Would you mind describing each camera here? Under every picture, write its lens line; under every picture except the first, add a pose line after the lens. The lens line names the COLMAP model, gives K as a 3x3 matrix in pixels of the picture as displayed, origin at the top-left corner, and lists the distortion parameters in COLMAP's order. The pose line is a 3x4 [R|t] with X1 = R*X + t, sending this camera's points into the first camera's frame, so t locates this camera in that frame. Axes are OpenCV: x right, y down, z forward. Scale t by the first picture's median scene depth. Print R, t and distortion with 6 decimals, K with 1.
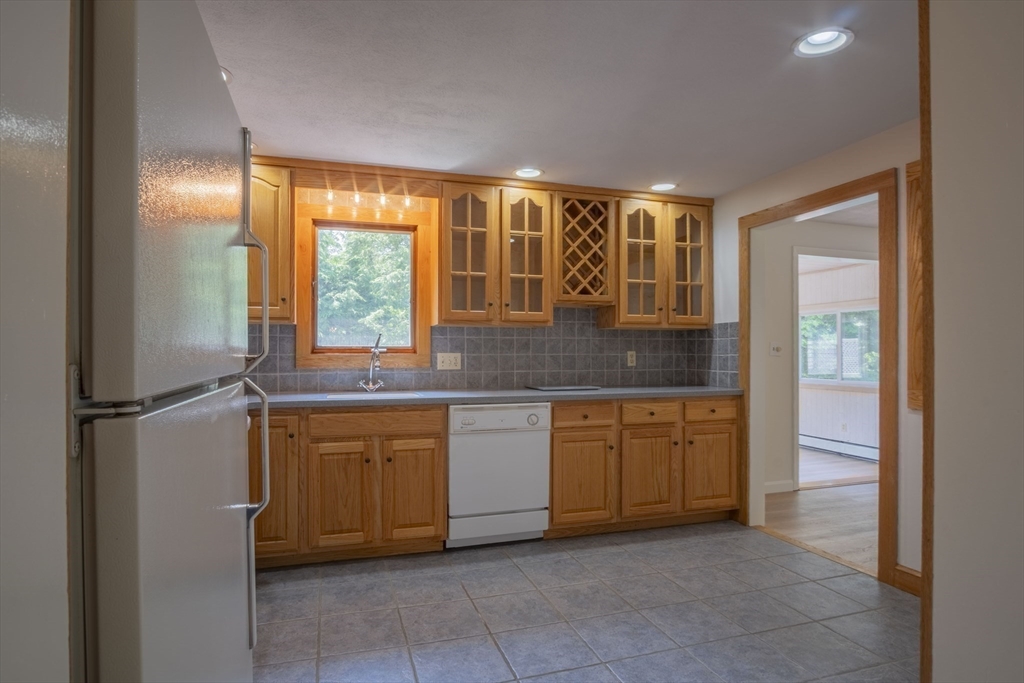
lens RADIAL K [[562.5, 0, 502.6], [0, 562.5, 343.9], [0, 0, 1]] dist [-0.024706, 0.002658]
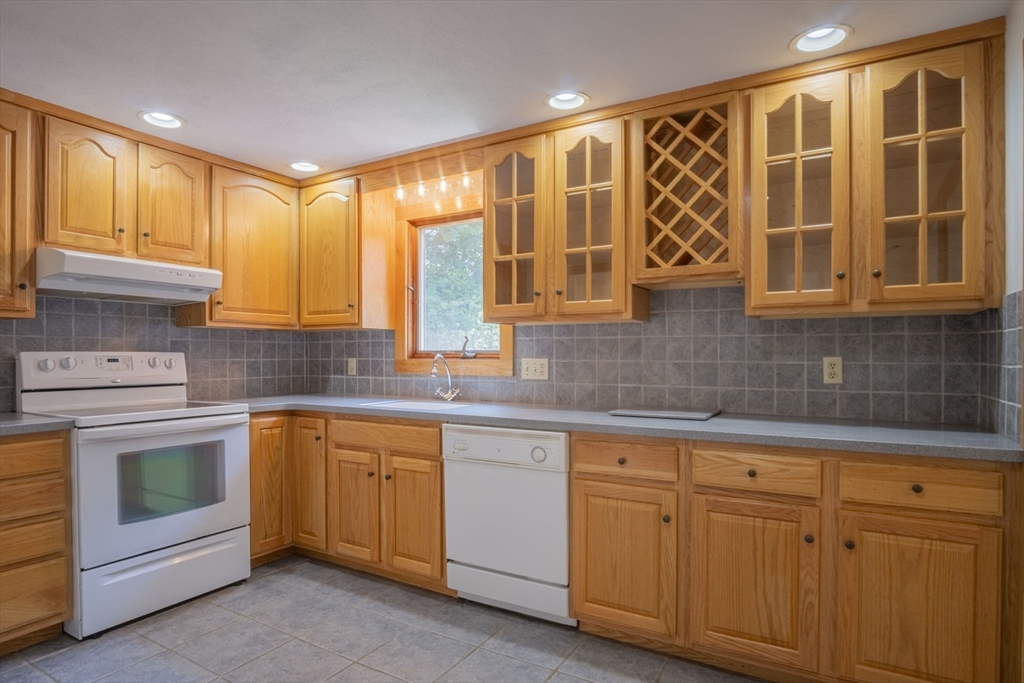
lens RADIAL K [[571.3, 0, 505.8], [0, 571.3, 356.3], [0, 0, 1]] dist [-0.021036, 0.001090]
pose [[0.657689, 0.002541, -0.753285, 0.505776], [0.010078, 0.999875, 0.012171, 0.002795], [0.753222, -0.015596, 0.657581, 0.450701]]
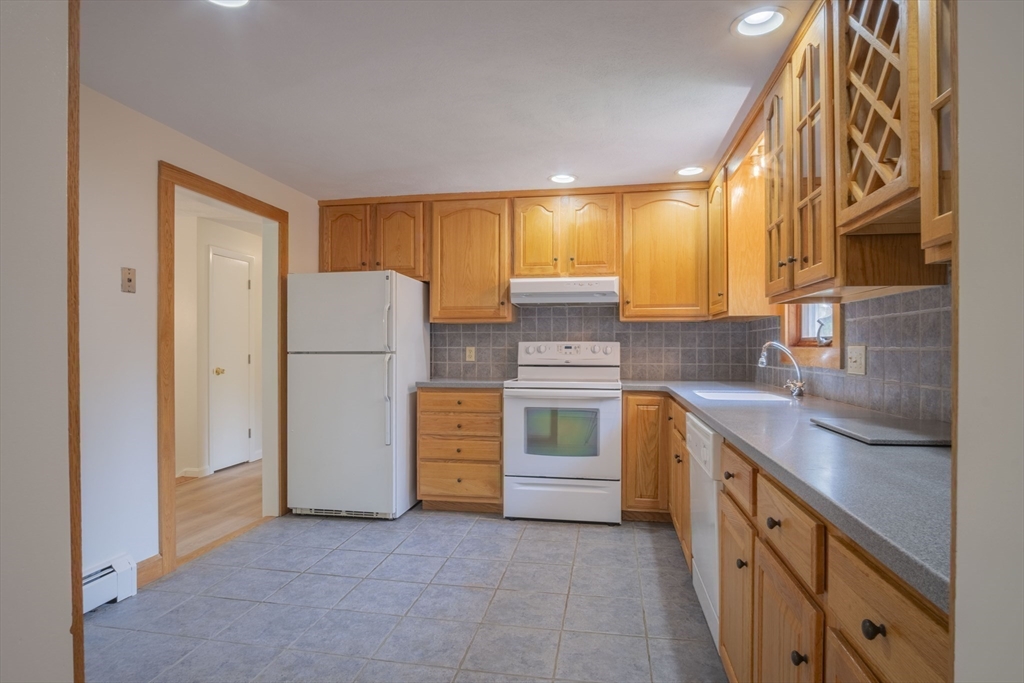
lens RADIAL K [[562.5, 0, 502.6], [0, 562.5, 343.9], [0, 0, 1]] dist [-0.024706, 0.002658]
pose [[-0.480603, -0.005317, -0.876922, 0.620702], [0.012287, 0.999843, -0.012796, 0.018058], [0.876852, -0.016925, -0.480462, 0.988503]]
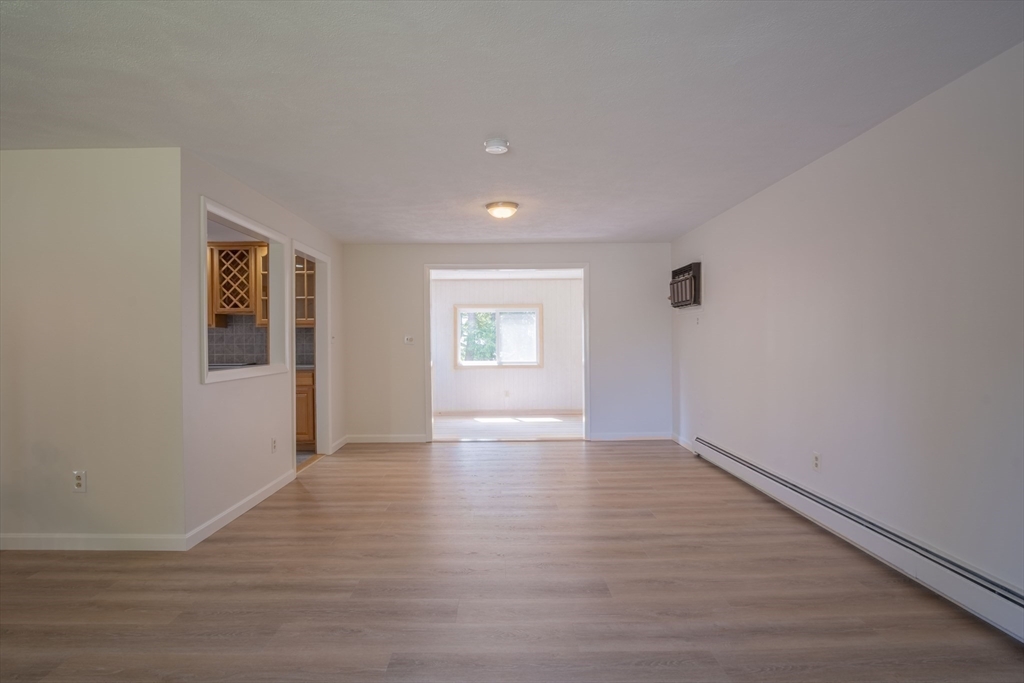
lens RADIAL K [[559.4, 0, 512.0], [0, 559.4, 341.5], [0, 0, 1]] dist [-0.021484, 0.000944]
pose [[0.951432, -0.005977, -0.307801, 1.464486], [0.011843, 0.999782, 0.017194, -0.007844], [0.307631, -0.020004, 0.951296, -0.310947]]
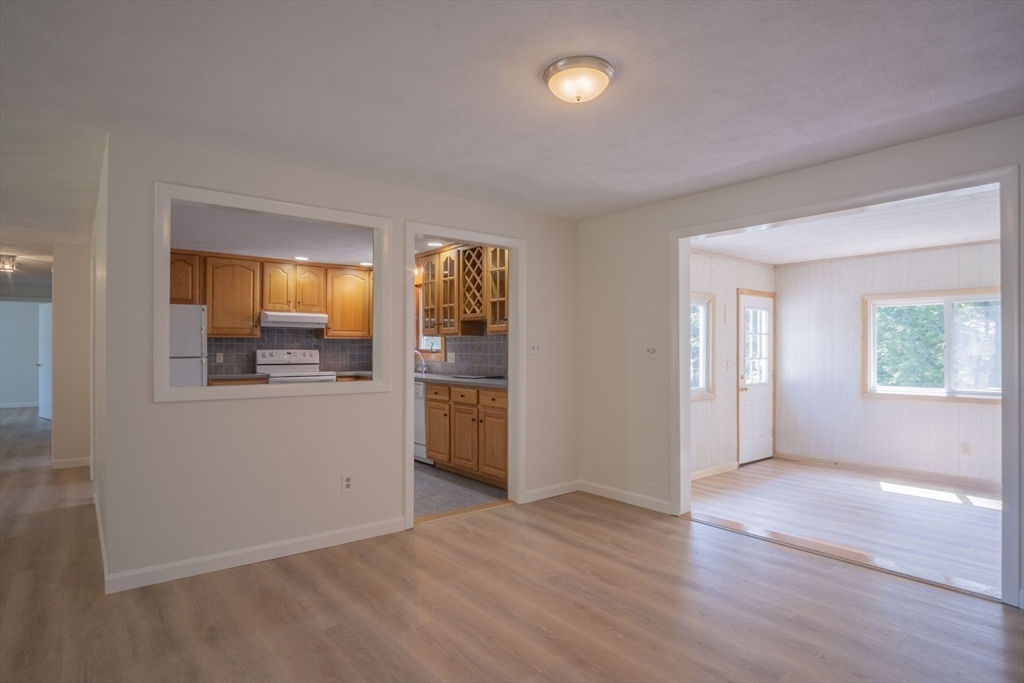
lens RADIAL K [[562.5, 0, 502.6], [0, 562.5, 343.9], [0, 0, 1]] dist [-0.024706, 0.002658]
pose [[0.336991, -0.010499, -0.941449, 1.595548], [0.012907, 0.999895, -0.006531, 0.002489], [0.941419, -0.009951, 0.337091, 0.597368]]
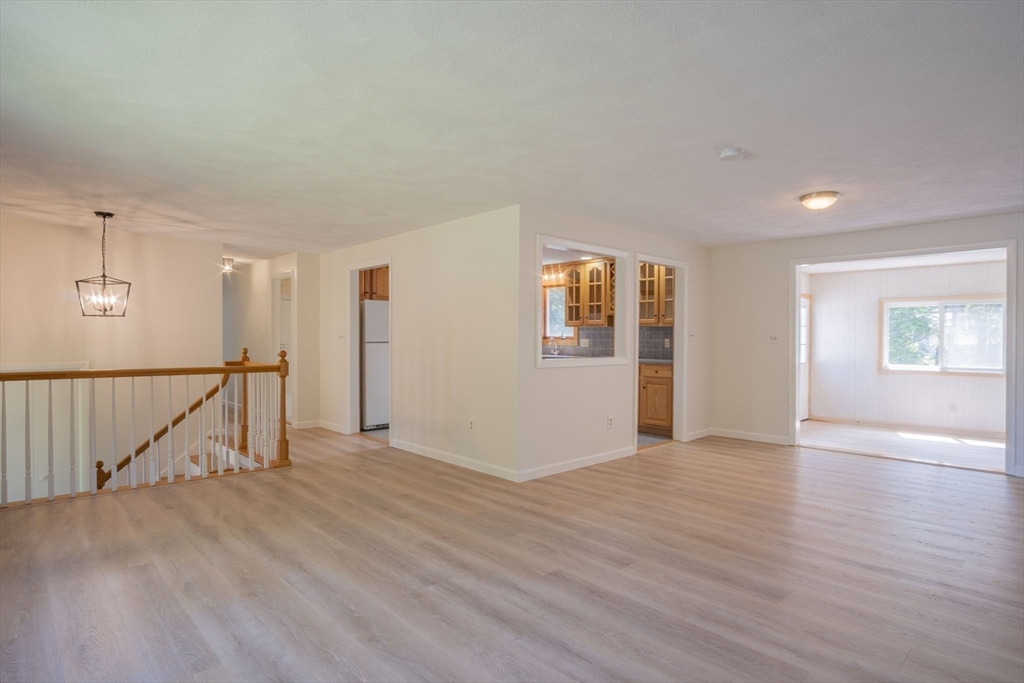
lens RADIAL K [[564.5, 0, 510.1], [0, 564.5, 336.5], [0, 0, 1]] dist [-0.021234, 0.003653]
pose [[0.417647, 0.001113, -0.908609, 1.856641], [0.007950, 0.999956, 0.004880, -0.007938], [0.908574, -0.009262, 0.417620, -0.197397]]
